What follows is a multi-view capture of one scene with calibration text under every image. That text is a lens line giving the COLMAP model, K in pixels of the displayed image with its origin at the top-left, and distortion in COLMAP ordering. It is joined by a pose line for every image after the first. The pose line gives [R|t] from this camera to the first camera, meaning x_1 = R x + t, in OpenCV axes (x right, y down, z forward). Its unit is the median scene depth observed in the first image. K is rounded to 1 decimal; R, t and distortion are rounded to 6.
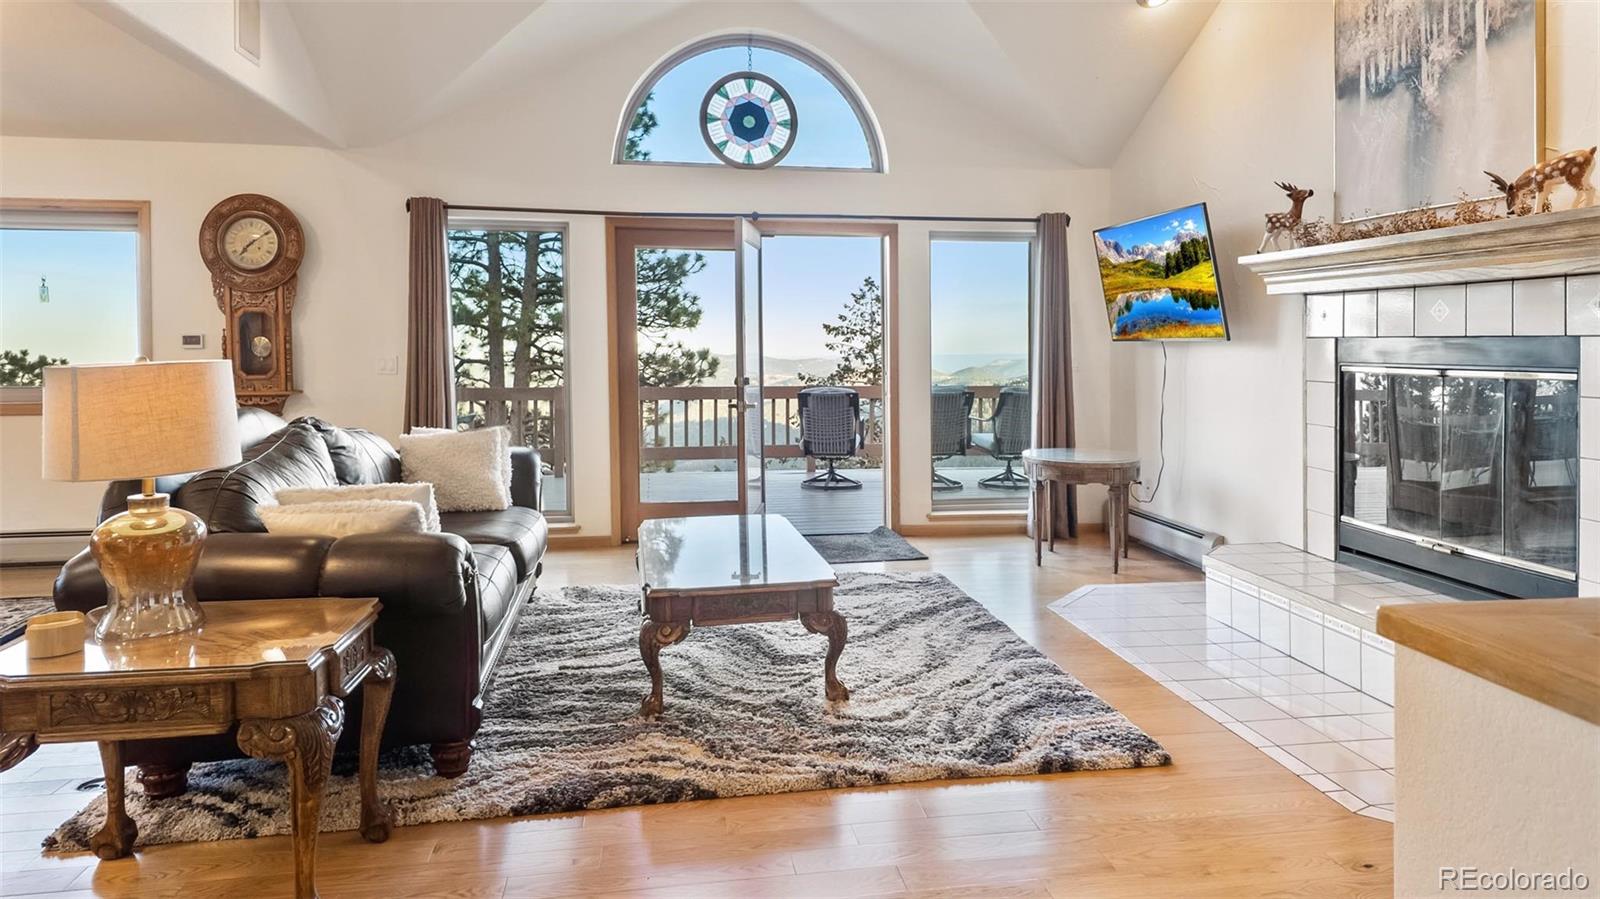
lens RADIAL K [[965.0, 0, 821.2], [0, 965.0, 435.2], [0, 0, 1]] dist [0.027544, -0.007854]
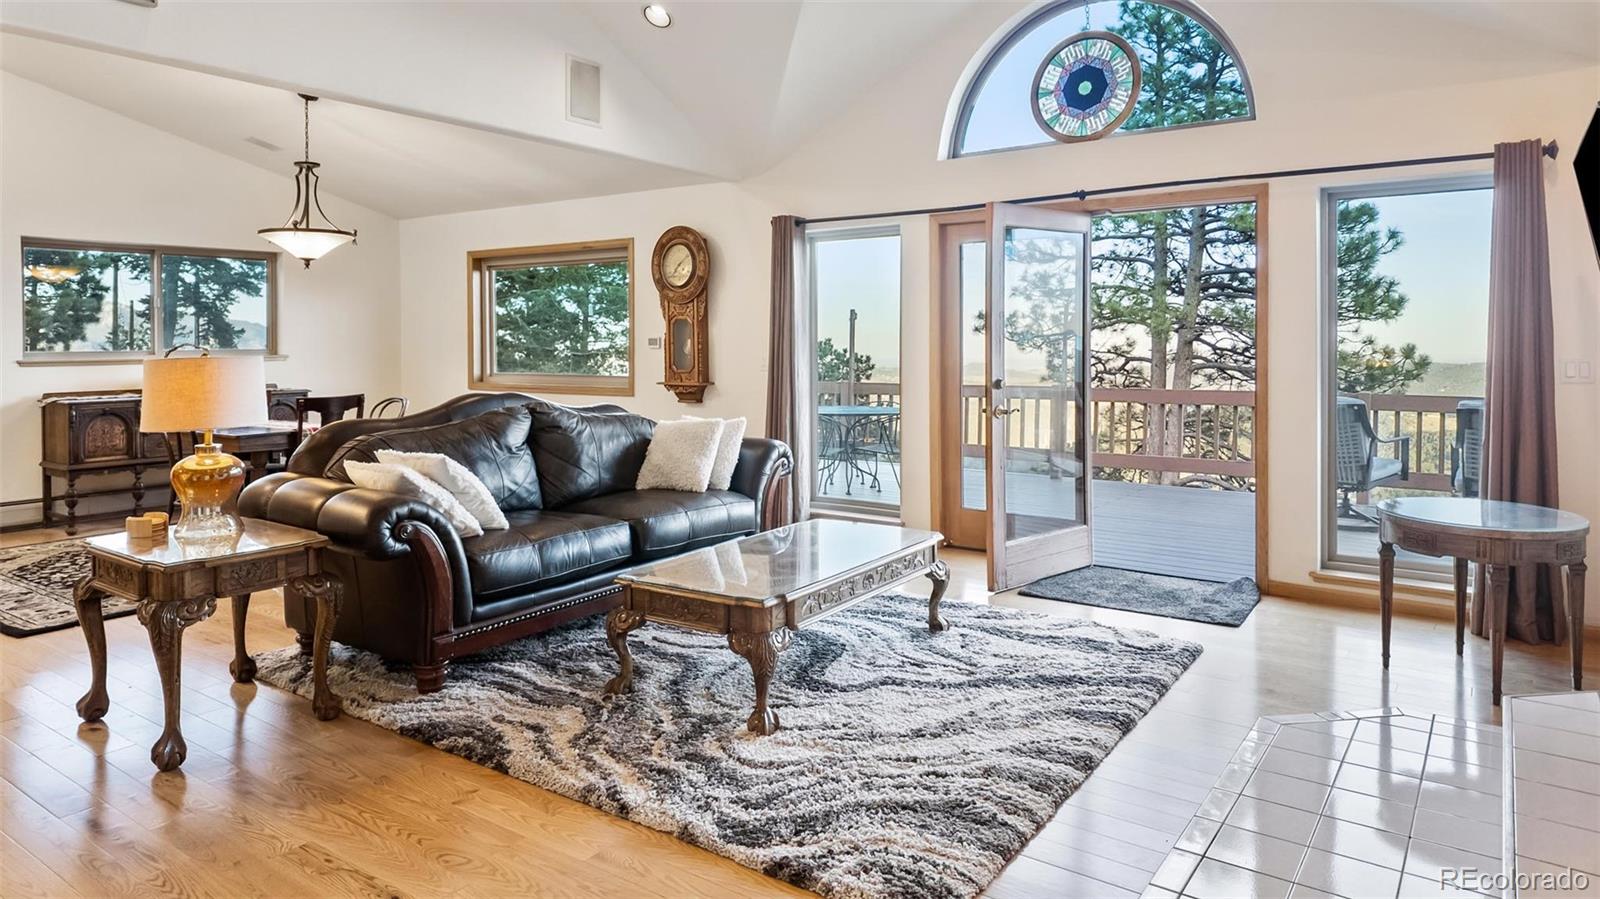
lens RADIAL K [[965.0, 0, 834.5], [0, 965.0, 447.5], [0, 0, 1]] dist [0.027544, -0.007854]
pose [[0.712026, 0.074184, -0.698224, 0.688395], [-0.062554, 0.997151, 0.042154, -0.040993], [0.699362, 0.013662, 0.714637, 0.381824]]
